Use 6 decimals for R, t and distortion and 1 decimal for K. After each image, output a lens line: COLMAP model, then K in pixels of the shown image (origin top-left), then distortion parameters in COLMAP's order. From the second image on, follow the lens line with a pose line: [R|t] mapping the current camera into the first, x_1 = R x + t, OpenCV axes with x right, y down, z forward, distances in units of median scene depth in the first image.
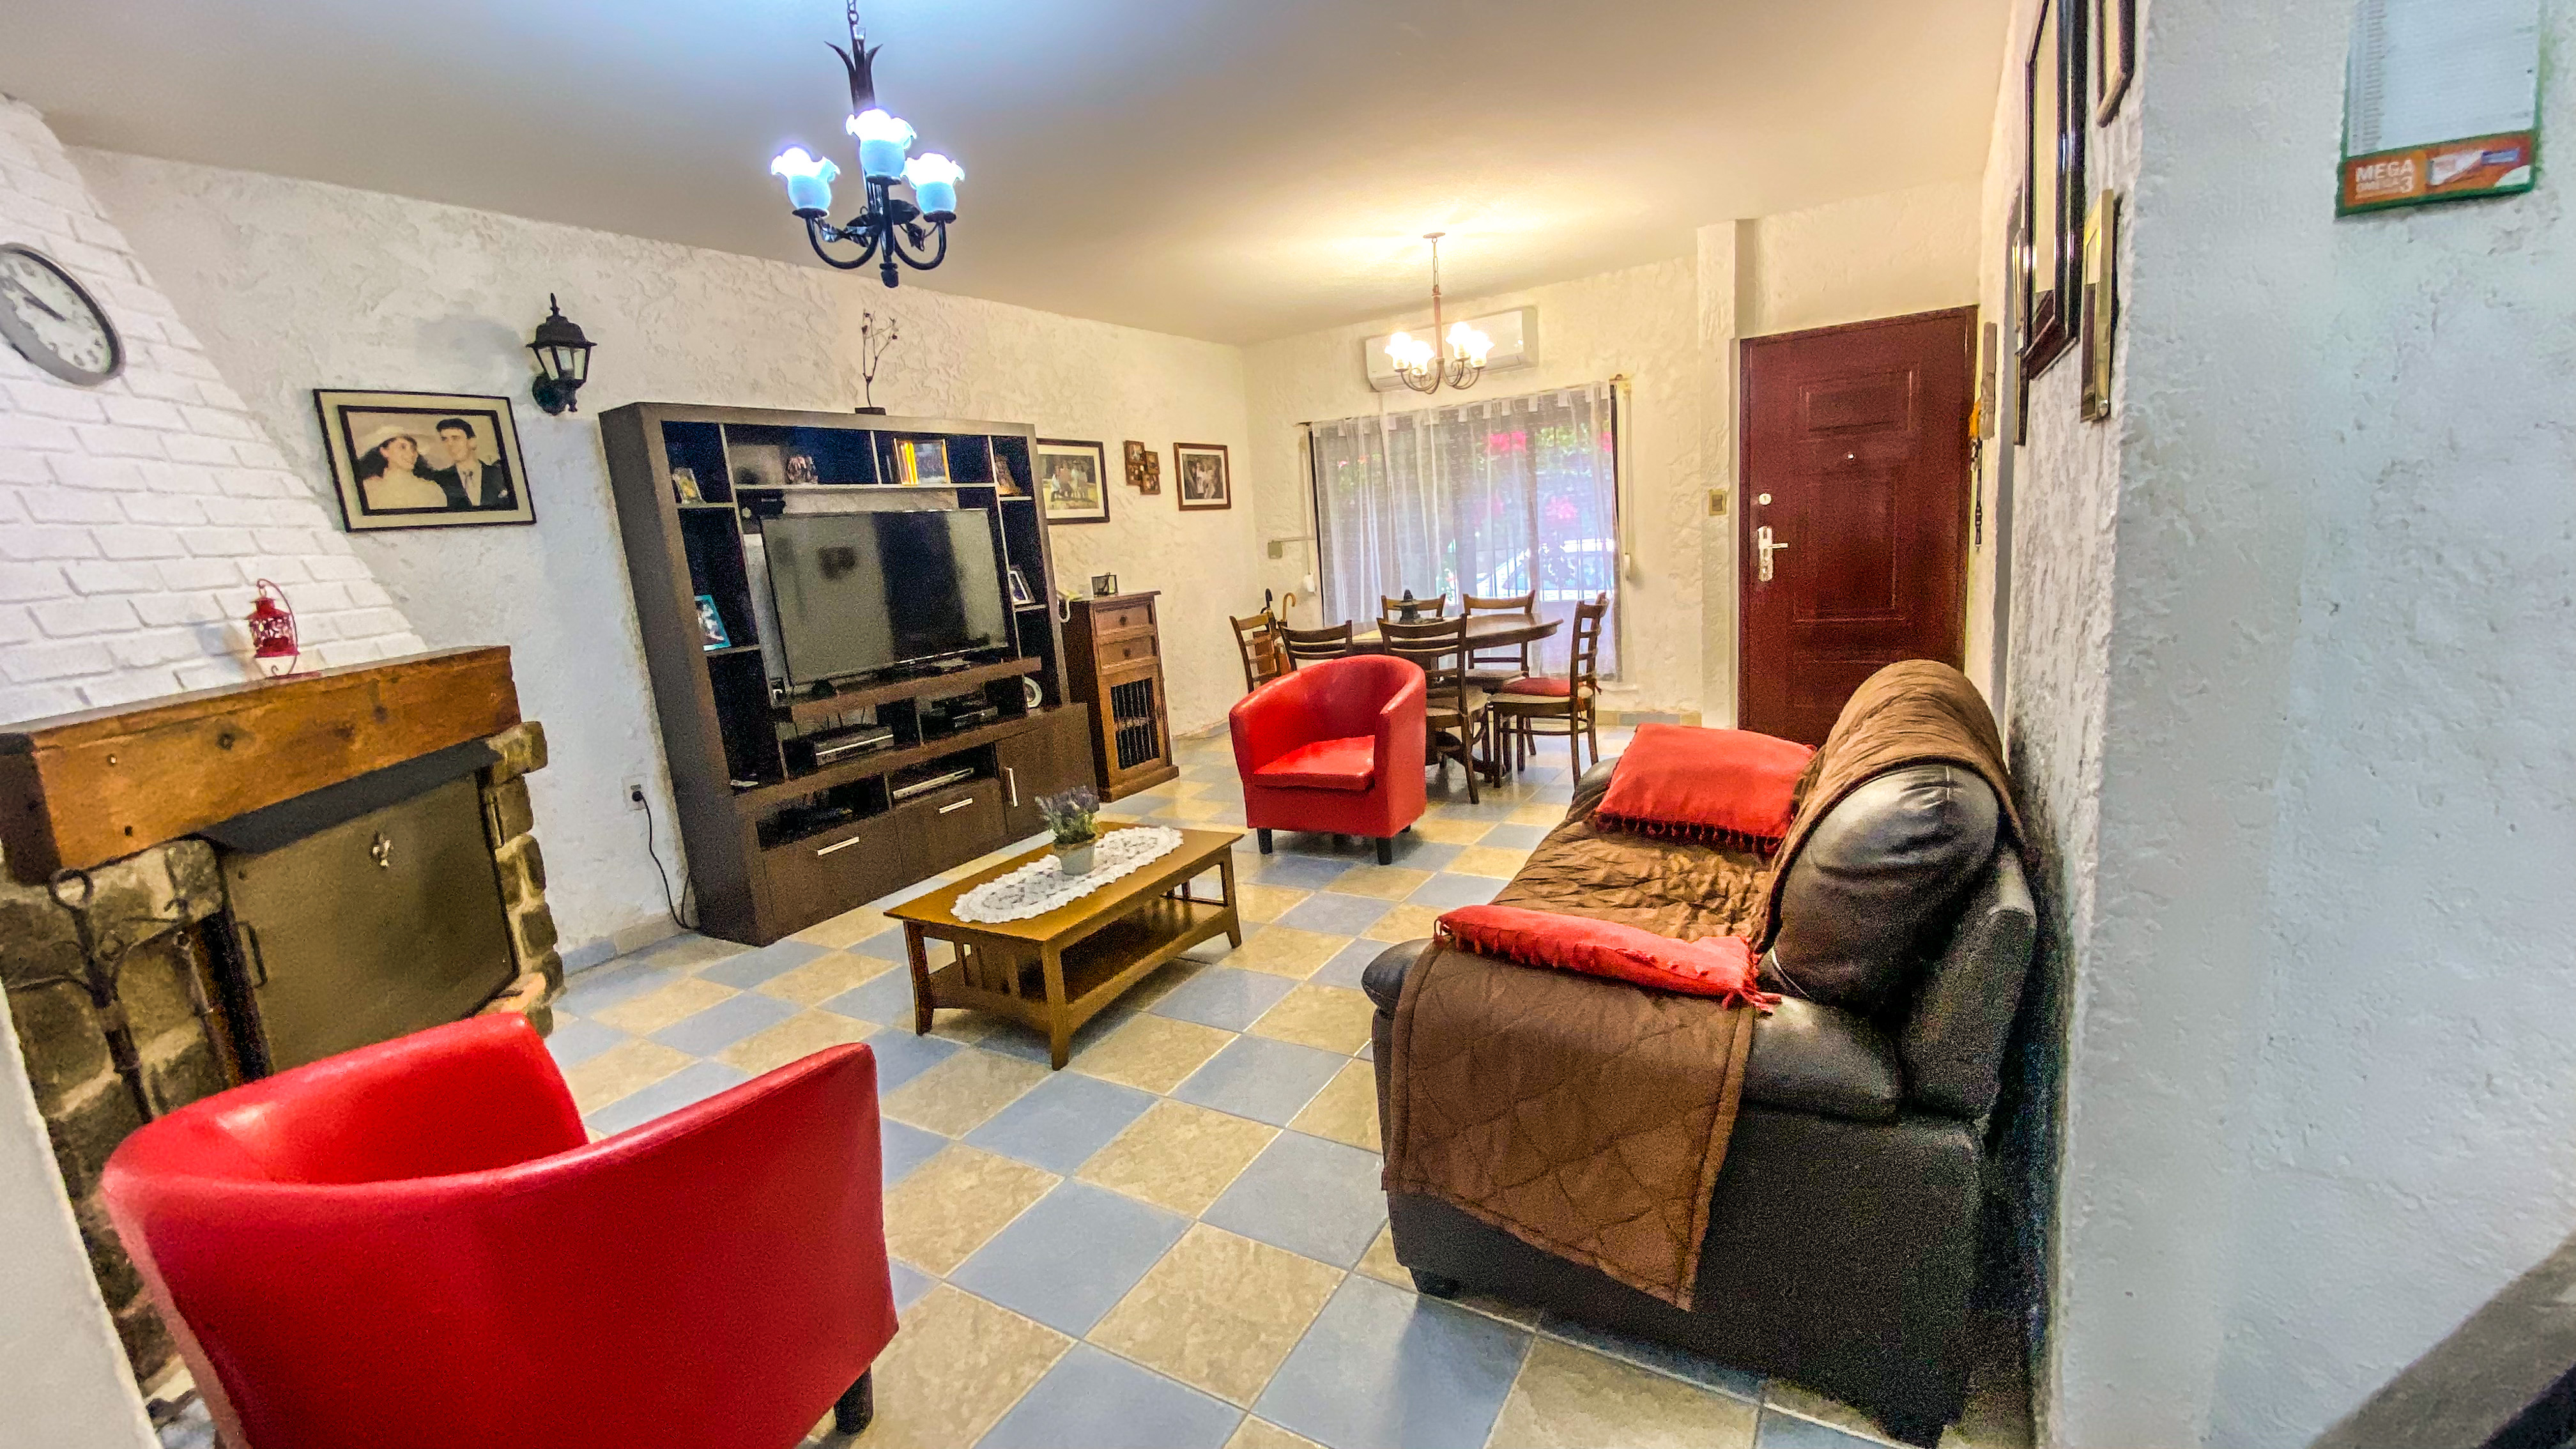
lens RADIAL K [[1043.5, 0, 1288.0], [0, 1043.5, 724.5], [0, 0, 1]] dist [0.028413, -0.024783]
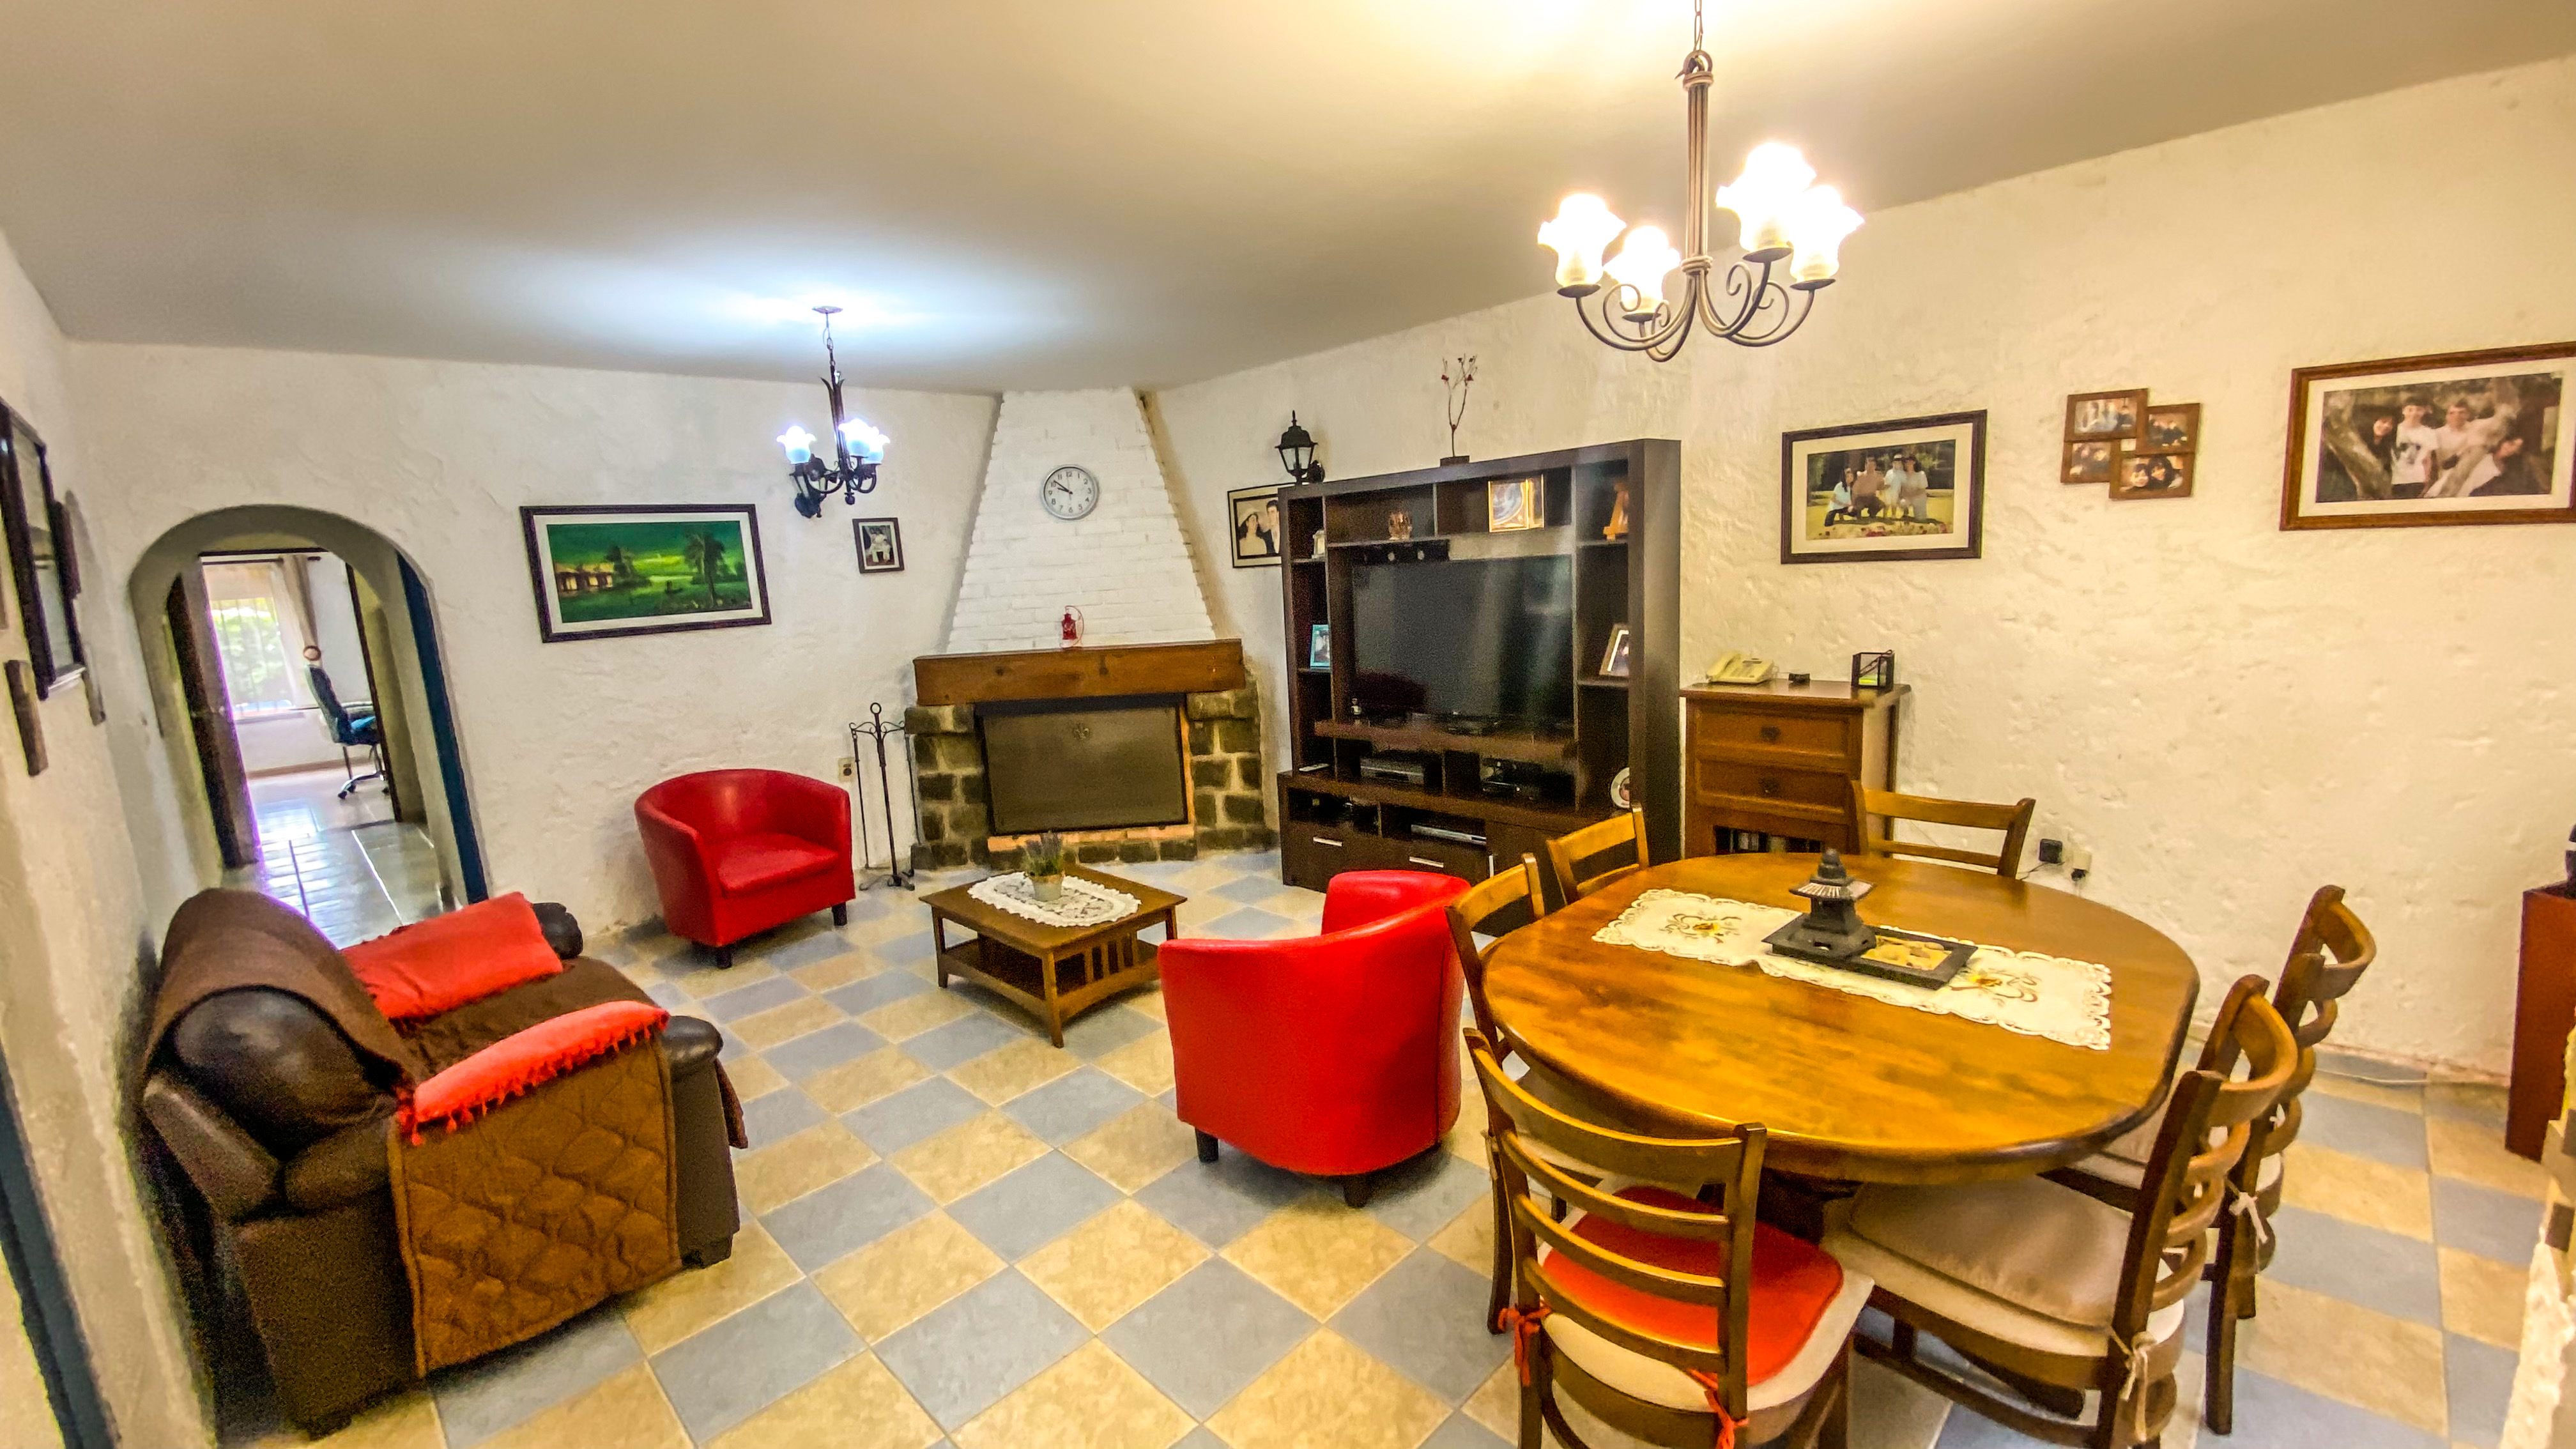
lens RADIAL K [[1043.5, 0, 1288.0], [0, 1043.5, 724.5], [0, 0, 1]] dist [0.028413, -0.024783]
pose [[-0.236911, 0.255743, -0.937267, 0.475238], [-0.093566, 0.954240, 0.284025, -0.248463], [0.967015, 0.154985, -0.202141, 0.829999]]
